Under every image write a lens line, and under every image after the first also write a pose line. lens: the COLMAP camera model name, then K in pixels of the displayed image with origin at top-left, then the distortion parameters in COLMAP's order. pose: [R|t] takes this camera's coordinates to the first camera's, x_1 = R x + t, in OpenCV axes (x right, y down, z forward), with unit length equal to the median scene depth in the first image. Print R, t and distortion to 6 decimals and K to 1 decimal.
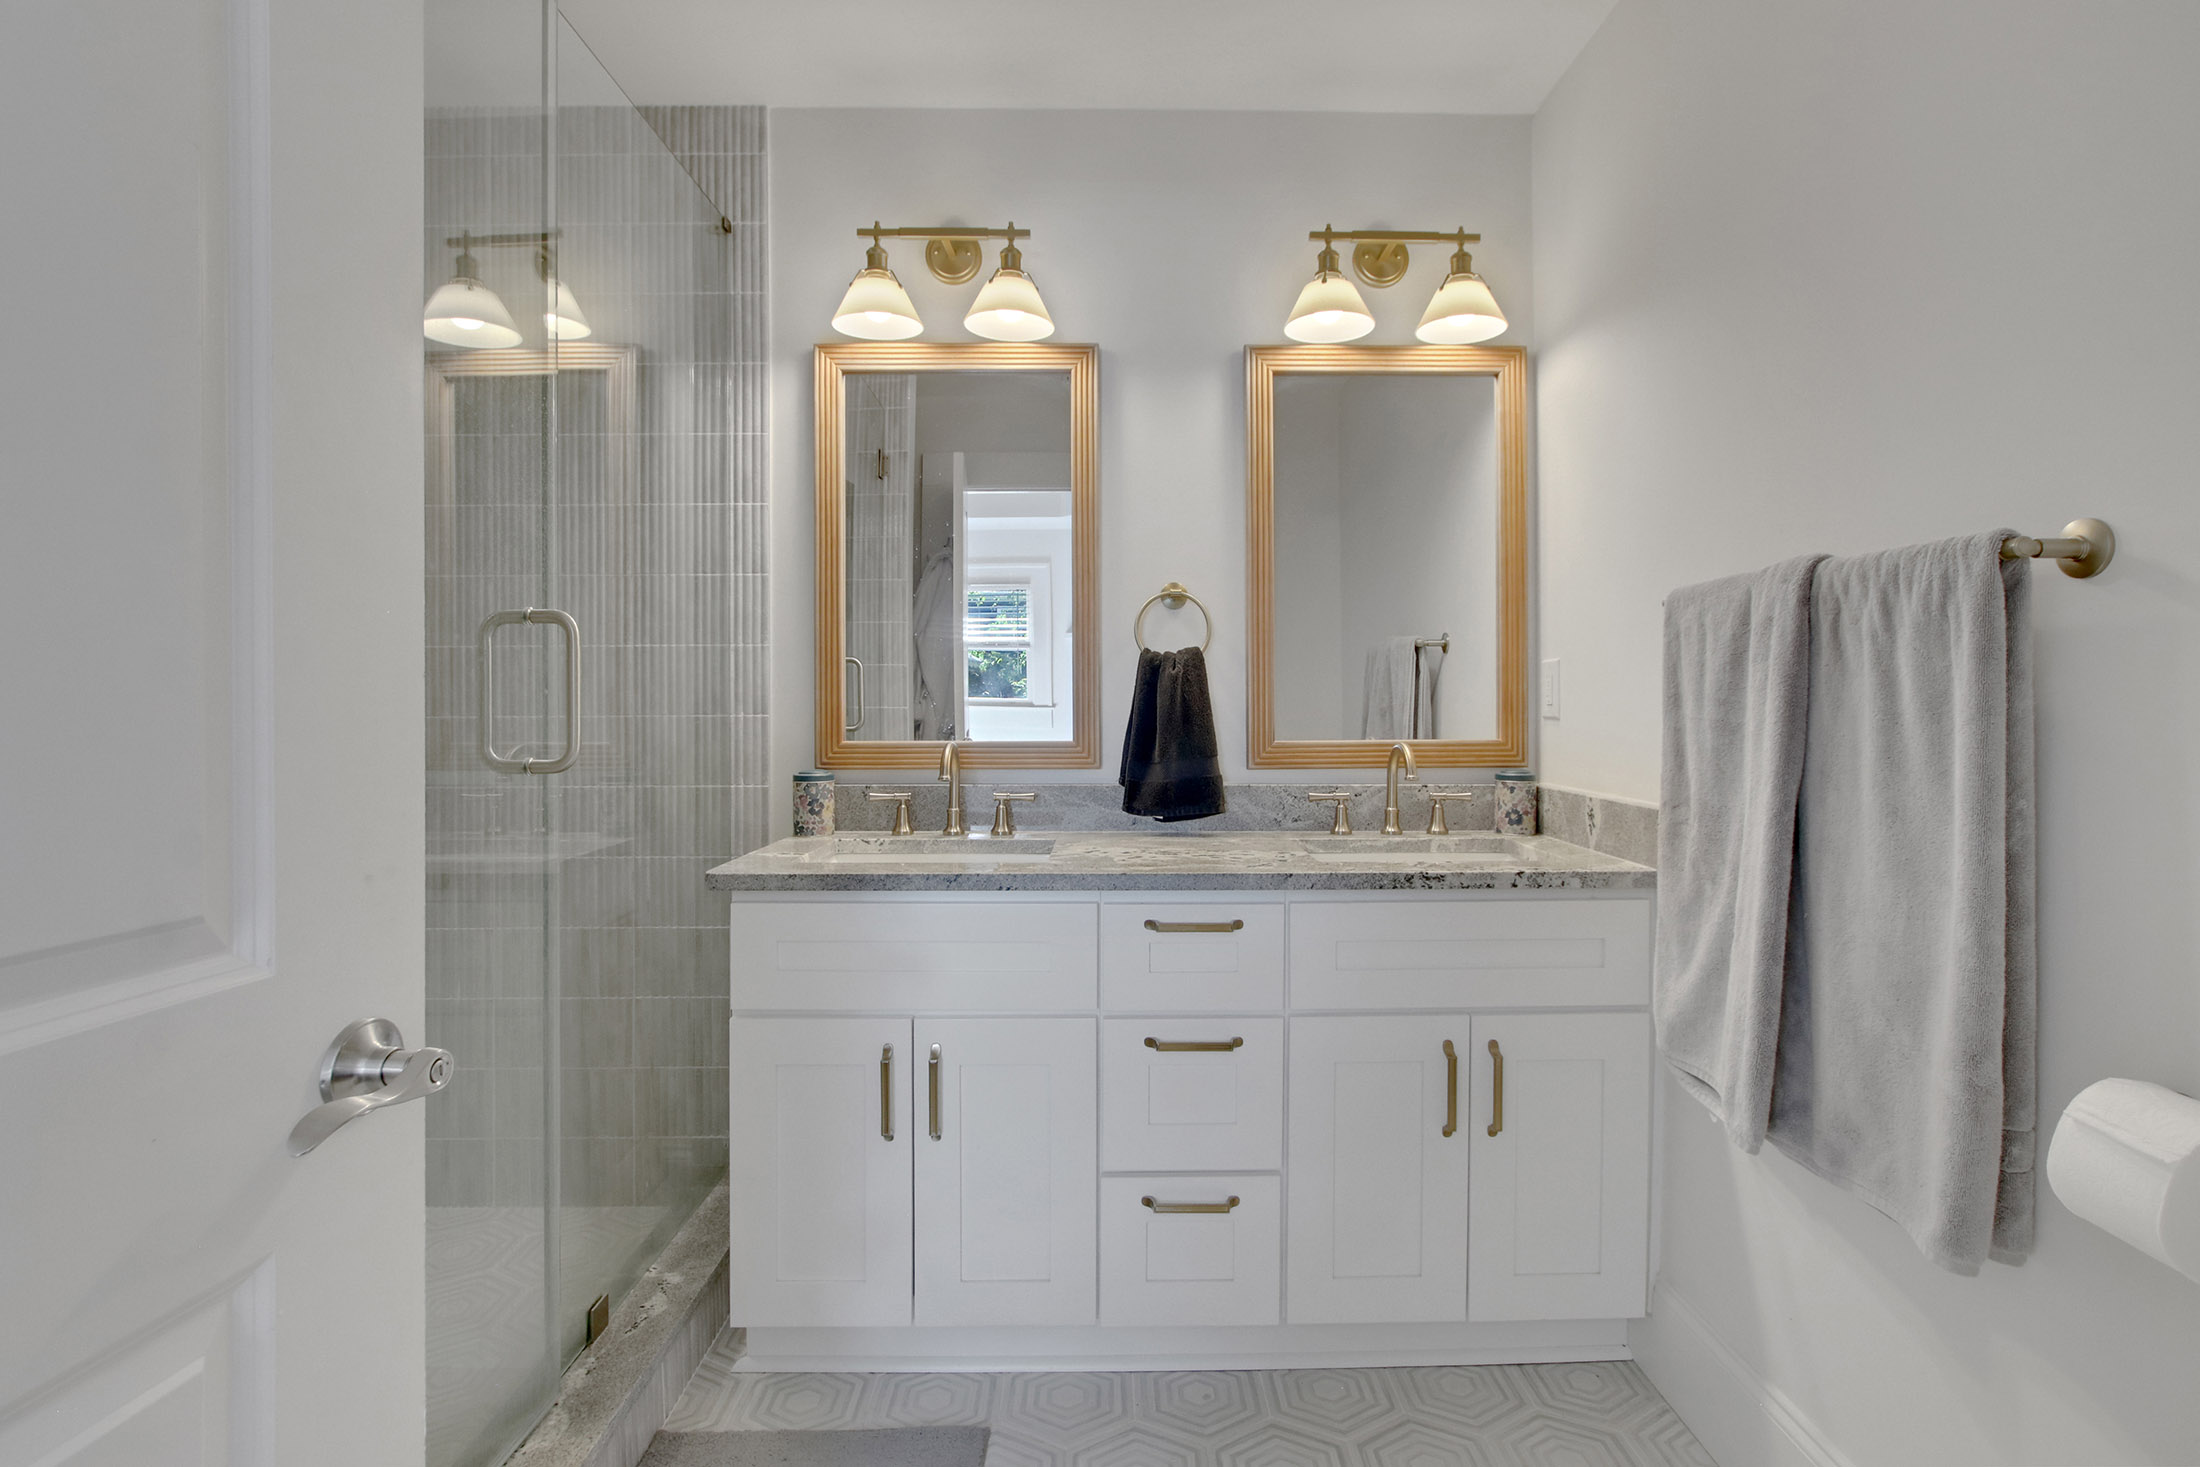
lens RADIAL K [[1080.0, 0, 1110.3], [0, 1080.0, 698.5], [0, 0, 1]] dist [-0.023895, 0.000384]
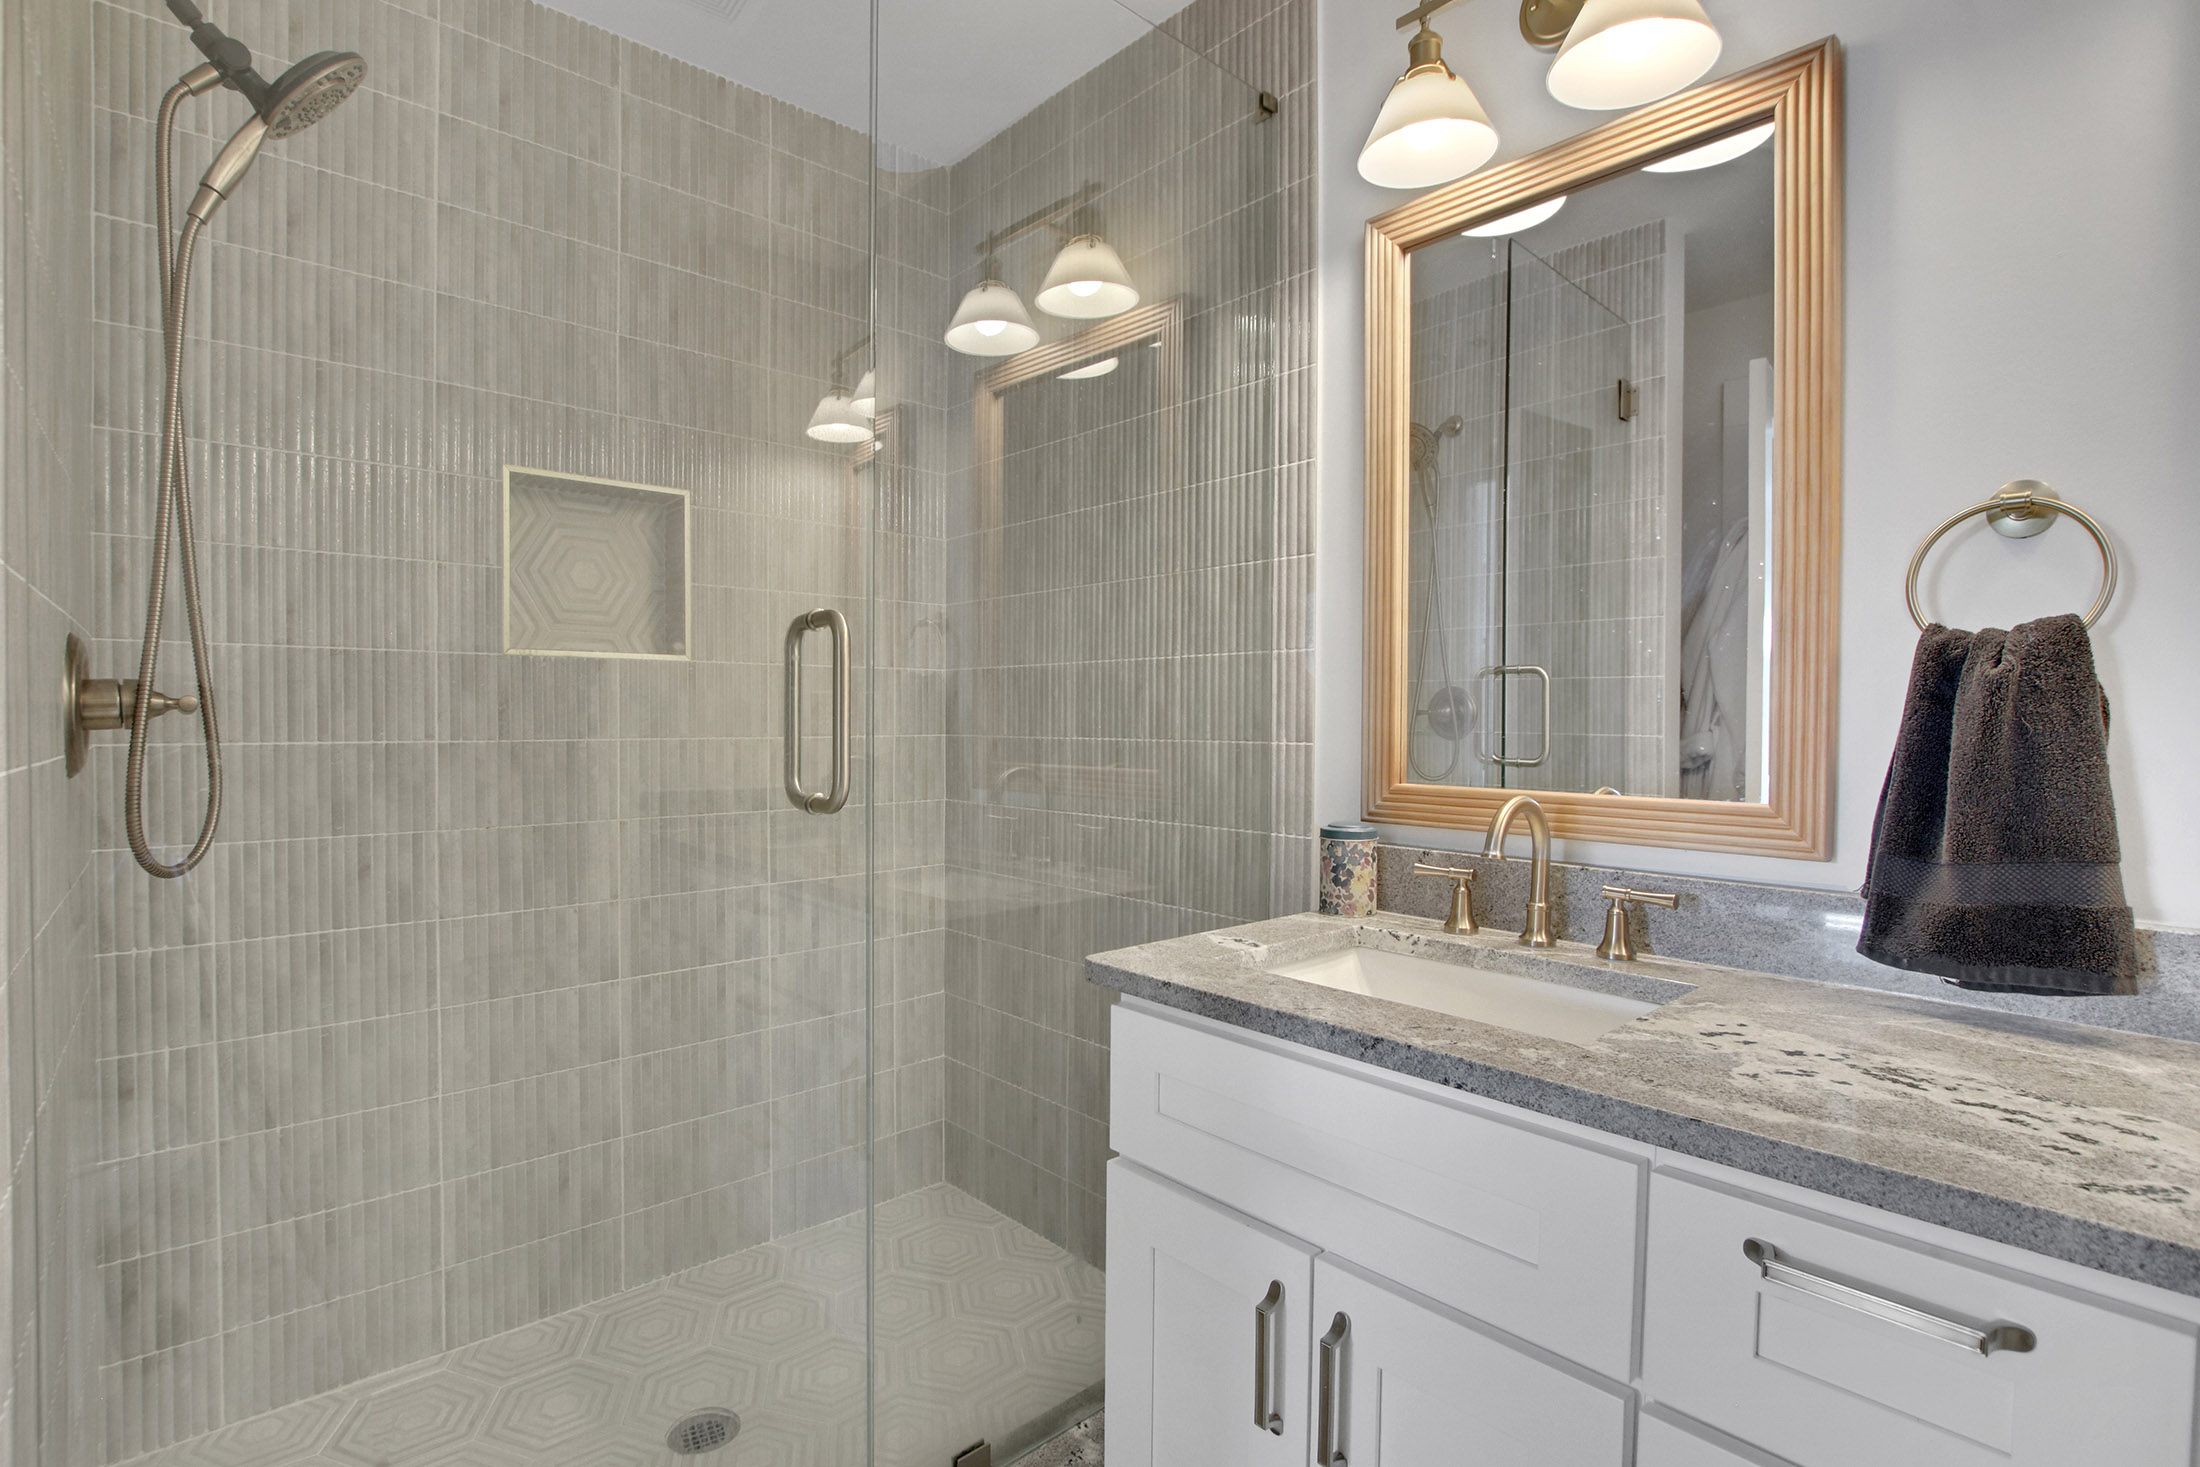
lens RADIAL K [[1050.2, 0, 1097.0], [0, 1050.2, 749.4], [0, 0, 1]] dist [-0.021292, 0.001490]
pose [[0.669869, 0.027272, -0.741978, 0.126259], [-0.005112, 0.999471, 0.032121, -0.003304], [0.742461, -0.017724, 0.669654, 0.409841]]
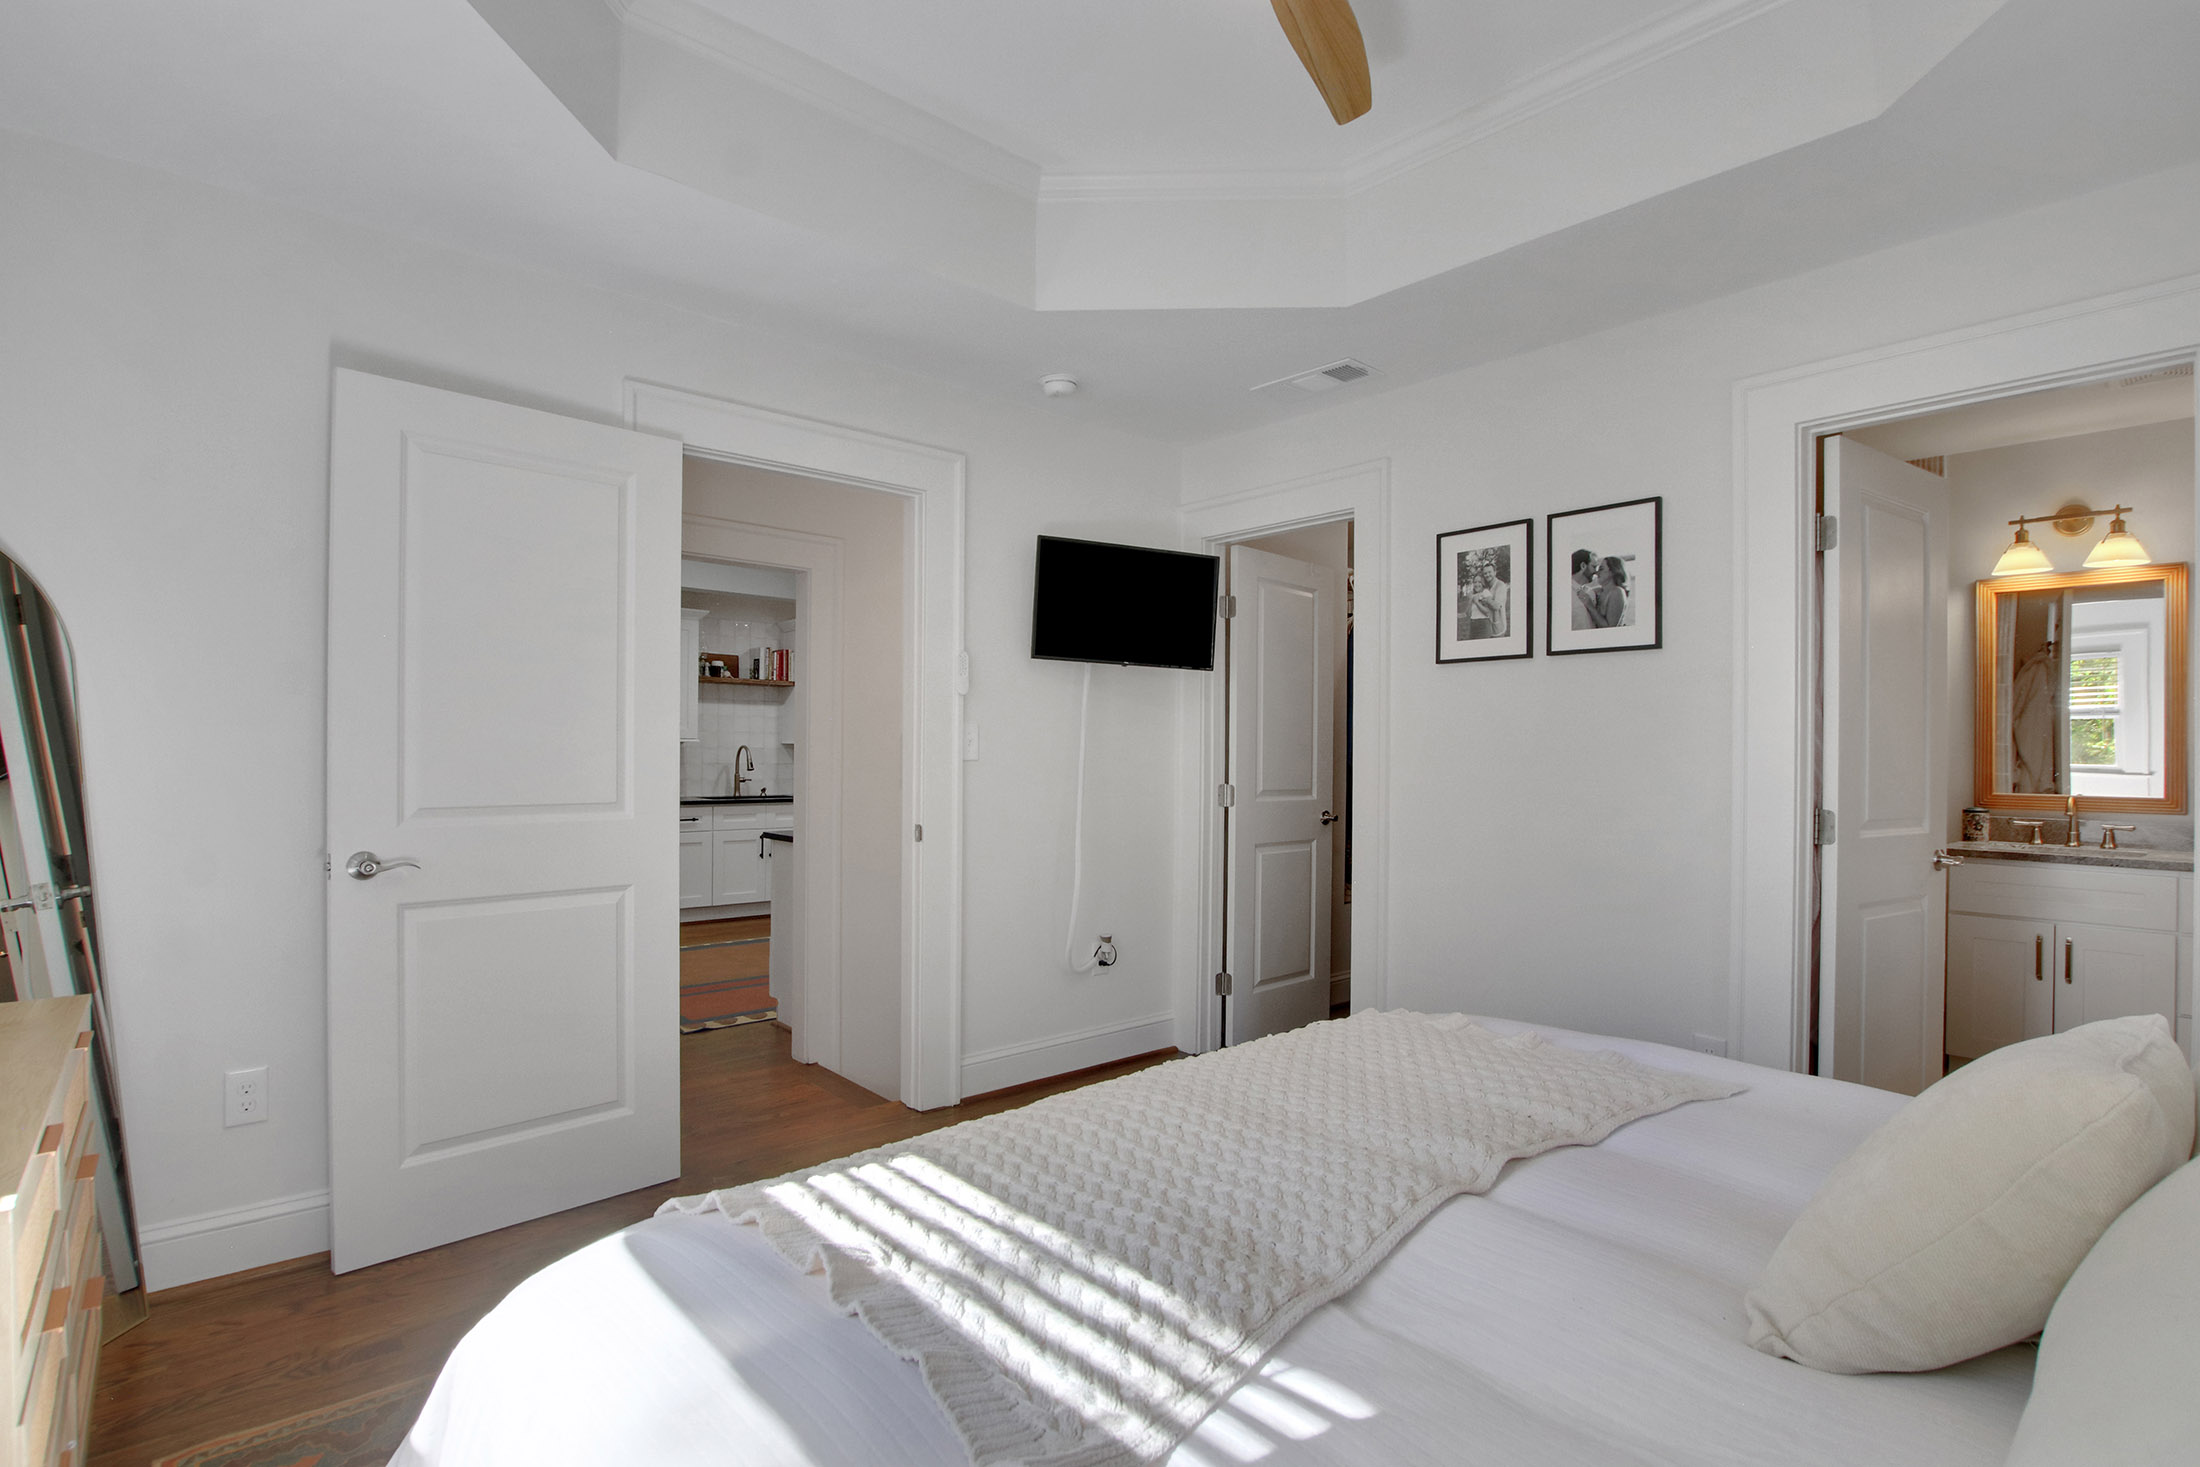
lens RADIAL K [[1071.0, 0, 1095.2], [0, 1071.0, 751.6], [0, 0, 1]] dist [-0.028664, 0.001029]
pose [[0.662288, 0.004321, -0.749237, 0.077732], [-0.007916, 0.999968, -0.001231, -0.016270], [0.749208, 0.006746, 0.662301, -1.350379]]
